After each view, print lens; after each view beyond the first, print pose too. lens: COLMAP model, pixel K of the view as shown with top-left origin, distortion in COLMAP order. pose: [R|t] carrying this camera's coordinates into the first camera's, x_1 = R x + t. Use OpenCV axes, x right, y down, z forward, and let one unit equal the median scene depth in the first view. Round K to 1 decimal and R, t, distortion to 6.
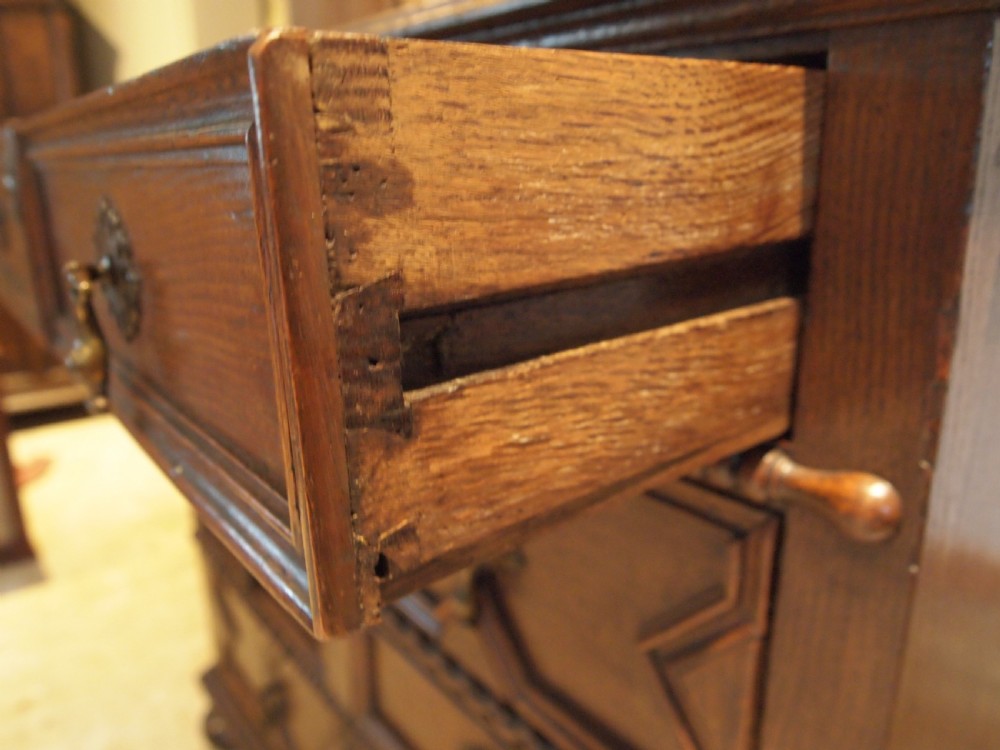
lens RADIAL K [[770.7, 0, 502.2], [0, 770.7, 379.7], [0, 0, 1]] dist [-0.055086, -0.001638]
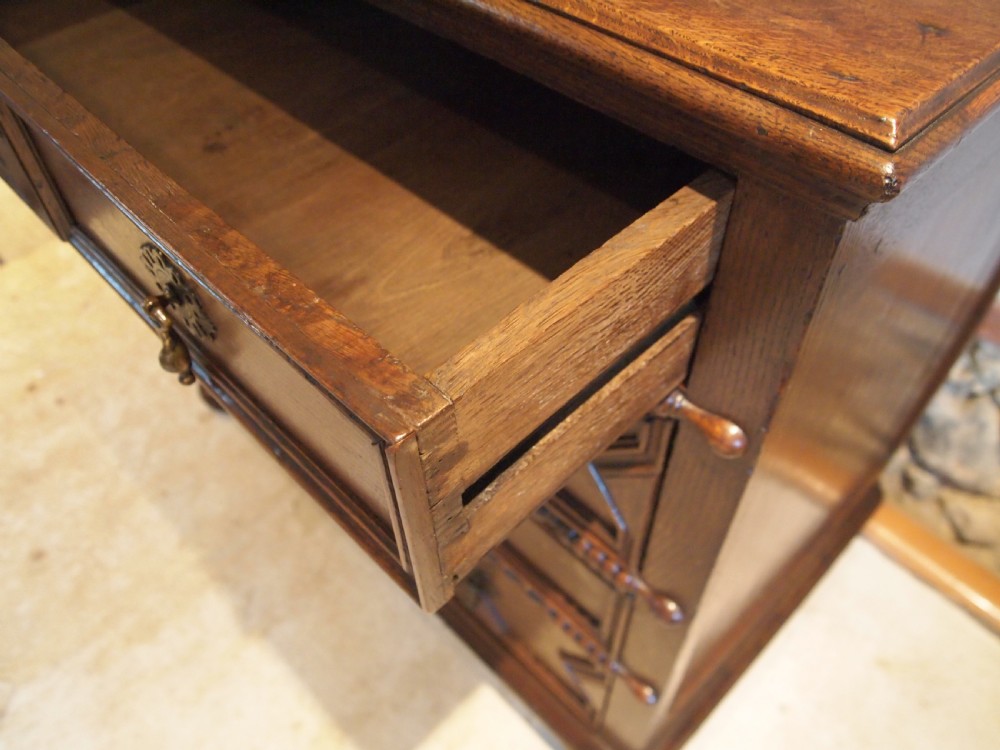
lens RADIAL K [[790.4, 0, 507.0], [0, 790.4, 378.3], [0, 0, 1]] dist [-0.045741, -0.000974]
pose [[0.993730, -0.076909, 0.081155, -0.098227], [0.023333, 0.852510, 0.522190, -0.800552], [-0.109347, -0.517022, 0.848959, -0.273719]]
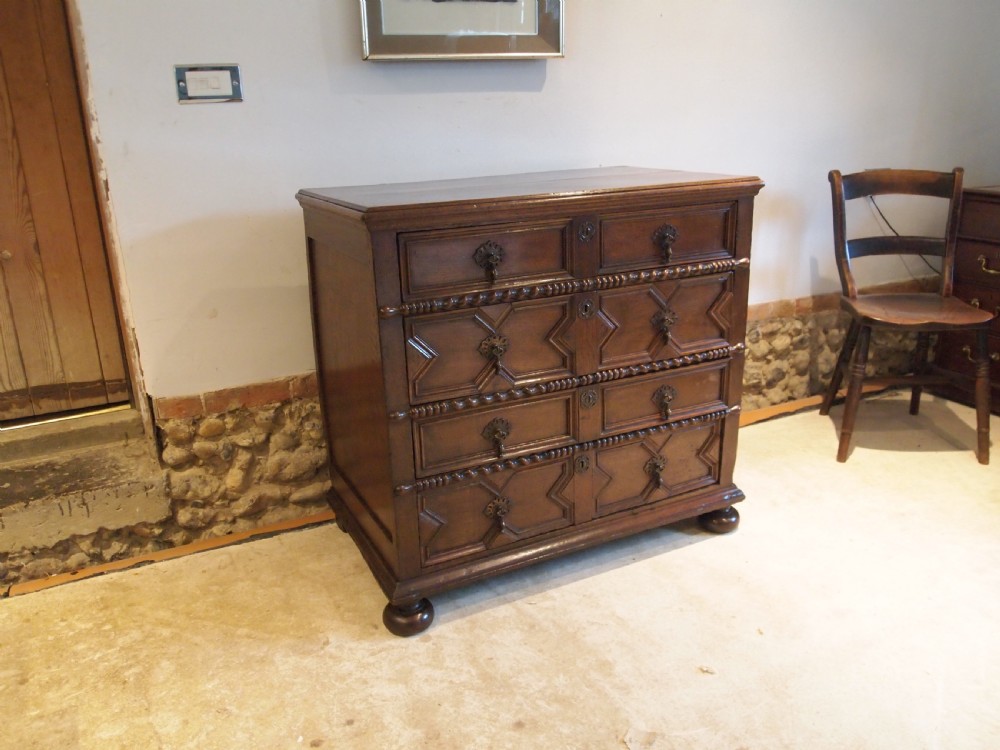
lens RADIAL K [[790.4, 0, 500.1], [0, 790.4, 372.7], [0, 0, 1]] dist [-0.045741, -0.000974]
pose [[0.210742, -0.299597, 0.930500, -6.992319], [0.309214, 0.923432, 0.227290, -1.226252], [-0.927348, 0.239824, 0.287245, 1.271431]]
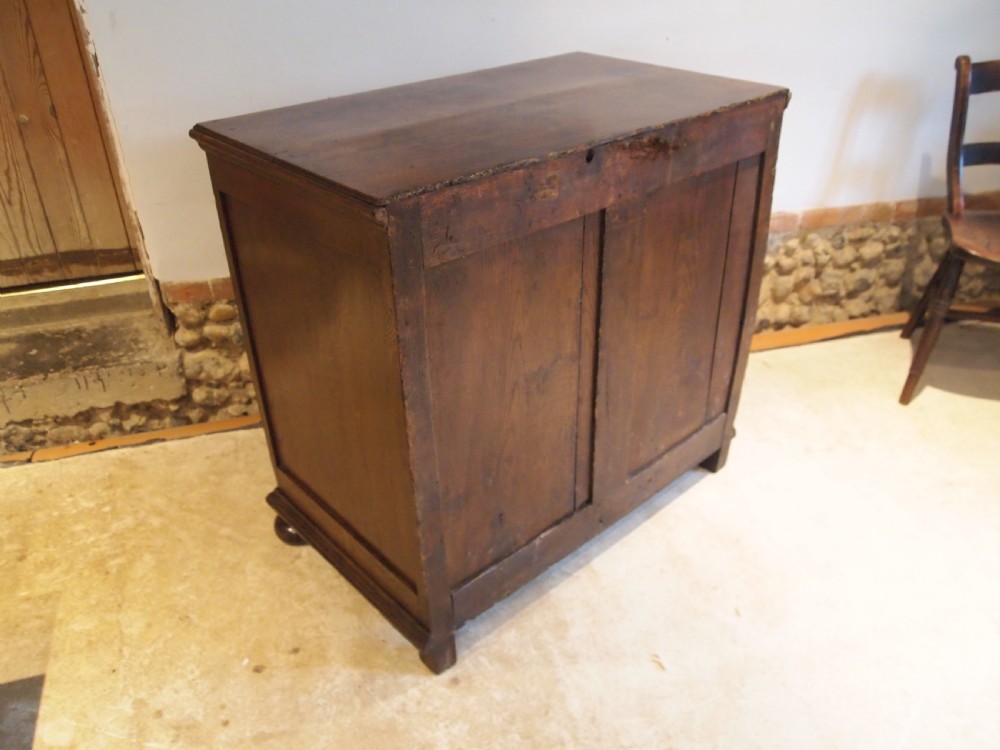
lens RADIAL K [[790.4, 0, 503.7], [0, 790.4, 366.4], [0, 0, 1]] dist [-0.045741, -0.000974]
pose [[0.377172, -0.471895, 0.796905, -5.767197], [0.274667, 0.878738, 0.390355, -1.636484], [-0.884477, 0.071653, 0.461049, 0.315884]]
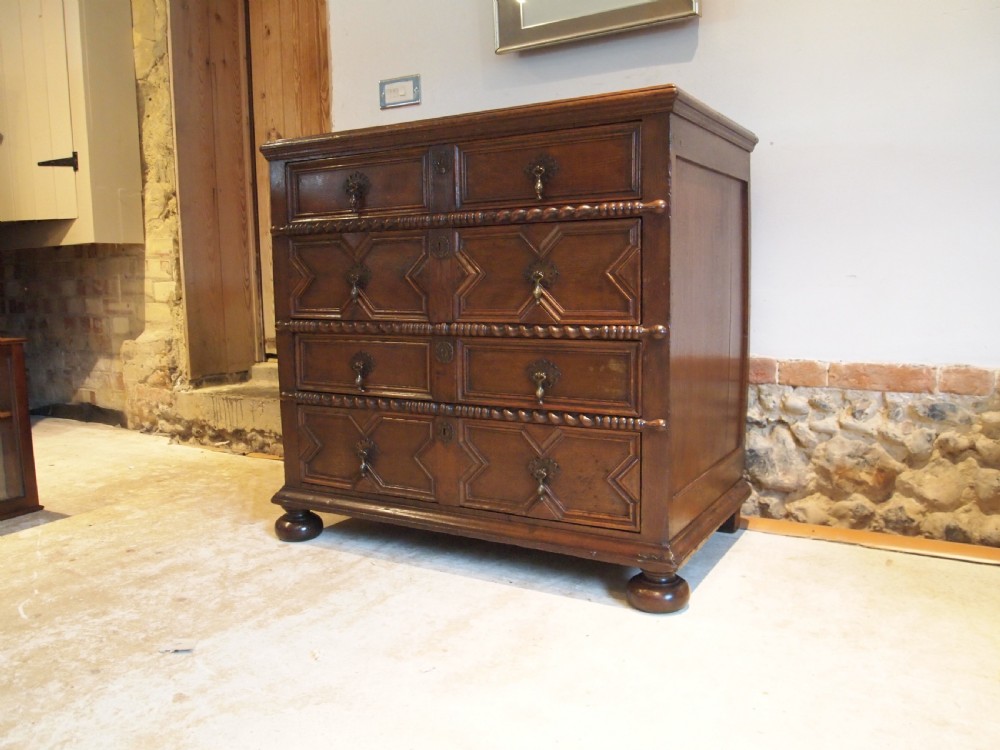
lens RADIAL K [[790.4, 0, 518.3], [0, 790.4, 379.4], [0, 0, 1]] dist [-0.045741, -0.000974]
pose [[0.922531, -0.050177, 0.382647, -2.364718], [0.112859, 0.983244, -0.143159, 1.898333], [-0.369052, 0.175253, 0.912736, -3.105465]]
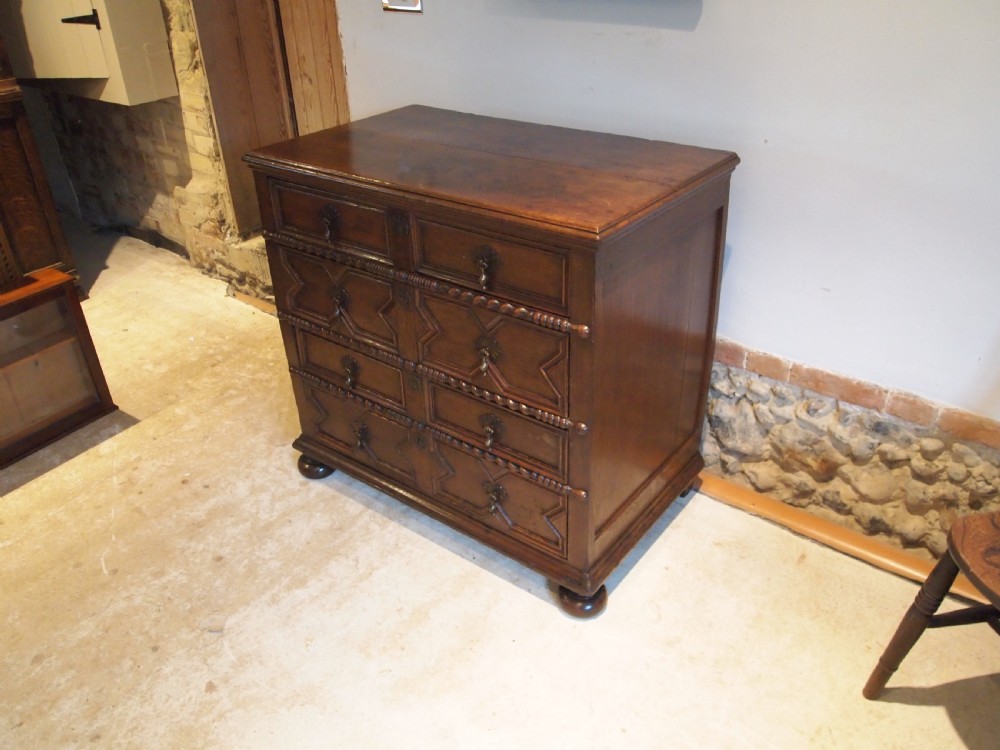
lens RADIAL K [[790.4, 0, 525.5], [0, 790.4, 375.8], [0, 0, 1]] dist [-0.045741, -0.000974]
pose [[0.962376, -0.141837, 0.231763, -1.203879], [0.081976, 0.964762, 0.250028, -0.925230], [-0.259059, -0.221623, 0.940091, -4.056827]]
